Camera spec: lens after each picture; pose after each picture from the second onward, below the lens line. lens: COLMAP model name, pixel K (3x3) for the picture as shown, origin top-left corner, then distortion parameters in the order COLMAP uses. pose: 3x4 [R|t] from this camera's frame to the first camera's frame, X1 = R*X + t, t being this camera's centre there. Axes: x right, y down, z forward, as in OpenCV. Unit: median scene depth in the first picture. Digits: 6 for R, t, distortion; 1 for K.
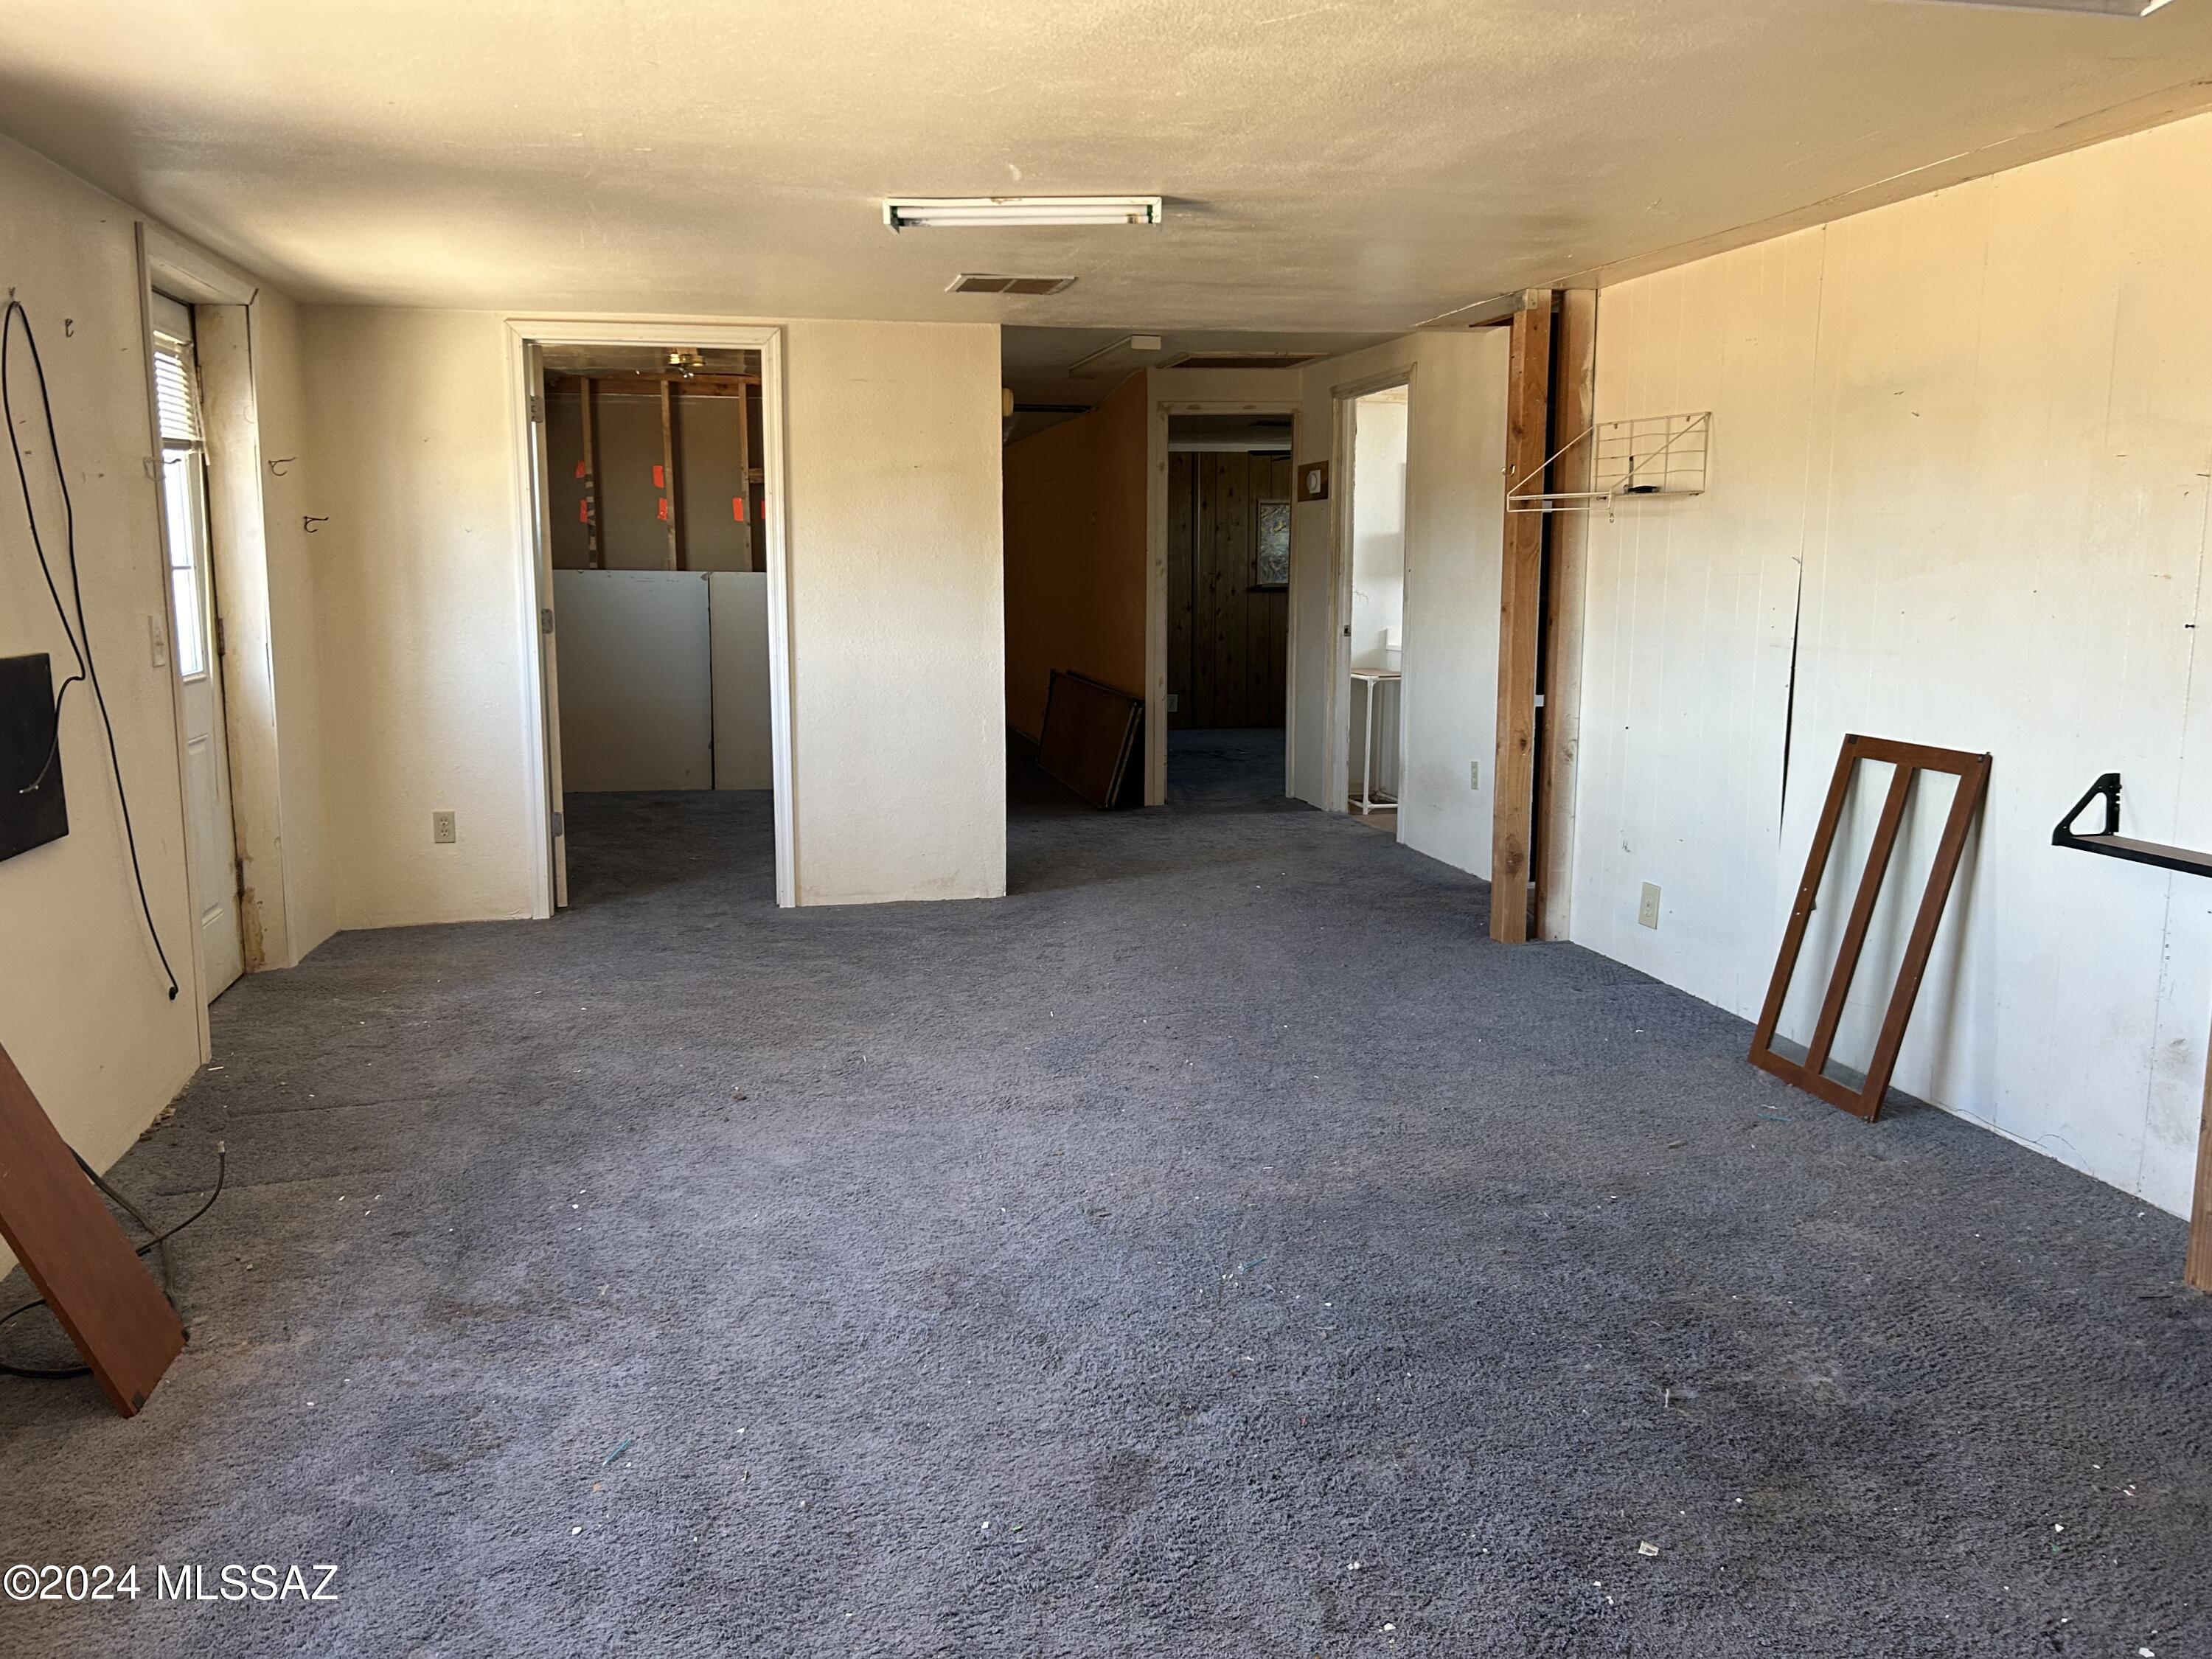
lens RADIAL K [[1679.7, 0, 1118.0], [0, 1679.7, 818.7], [0, 0, 1]] dist [0.028673, -0.001554]
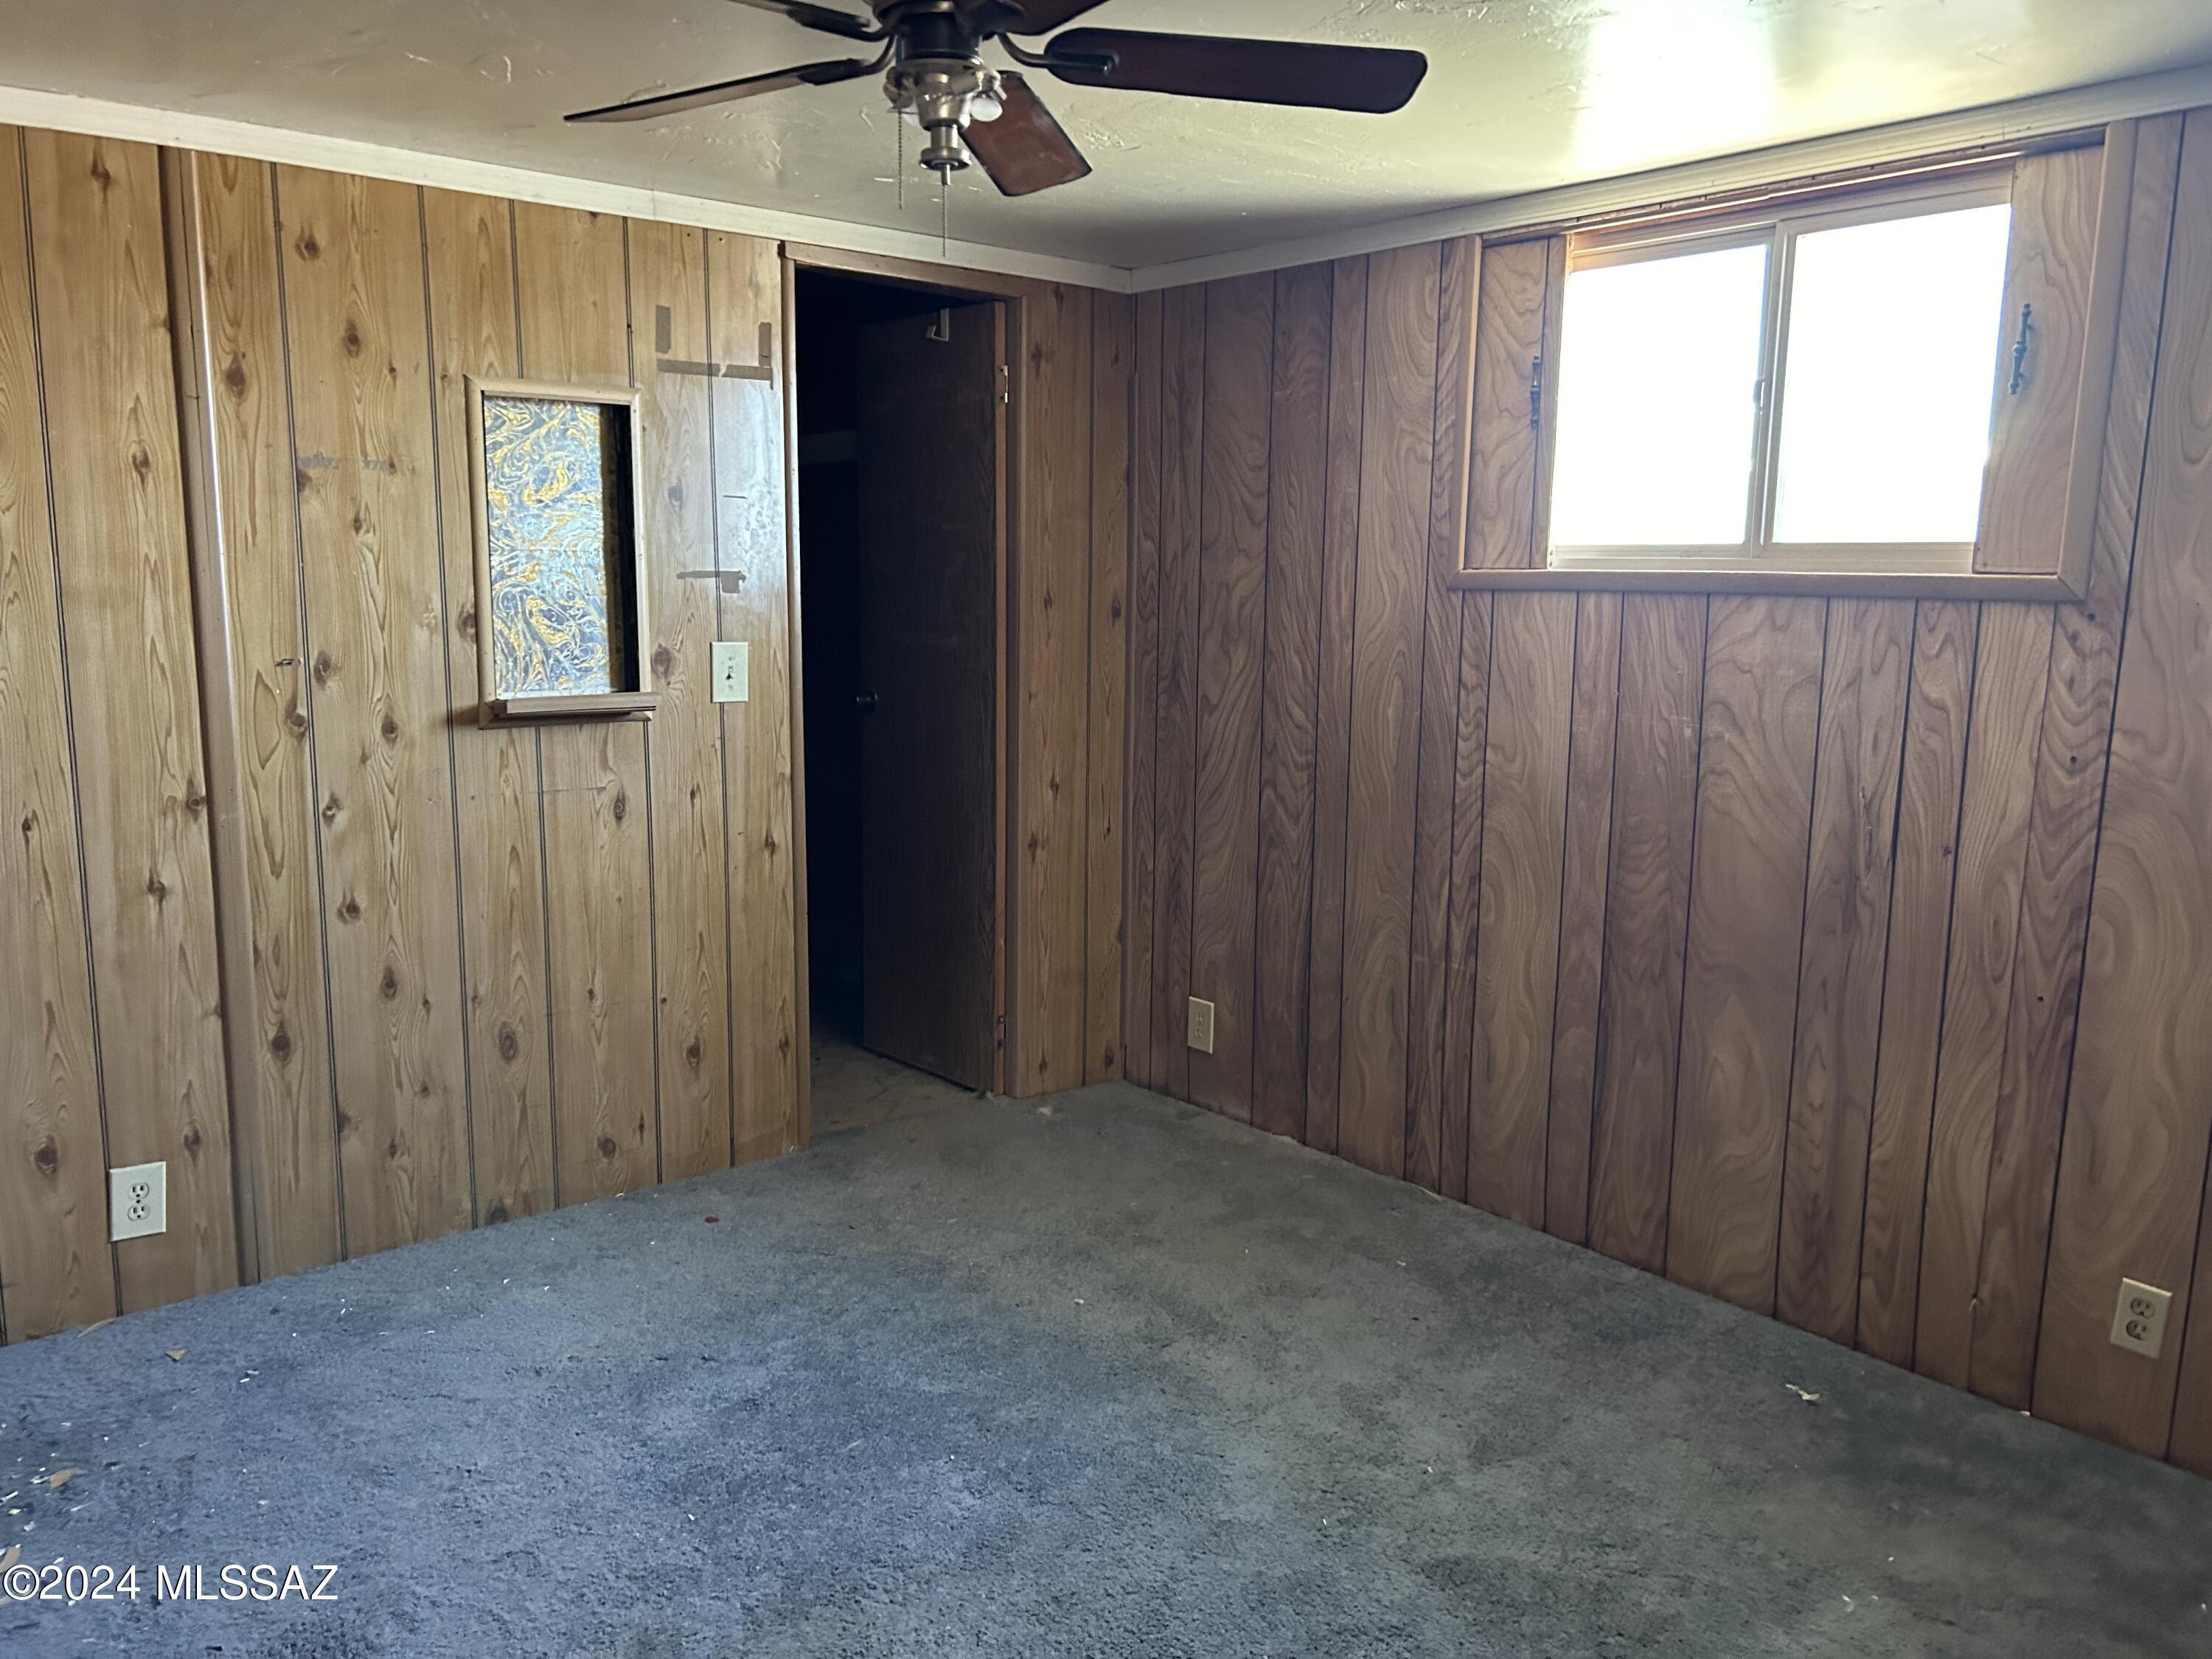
lens RADIAL K [[1679.7, 0, 1103.9], [0, 1679.7, 827.2], [0, 0, 1]] dist [0.028673, -0.001554]
pose [[0.890867, -0.056855, 0.450693, 0.049526], [0.057320, 0.998276, 0.012632, -0.119607], [-0.450634, 0.014580, 0.892590, 0.734485]]
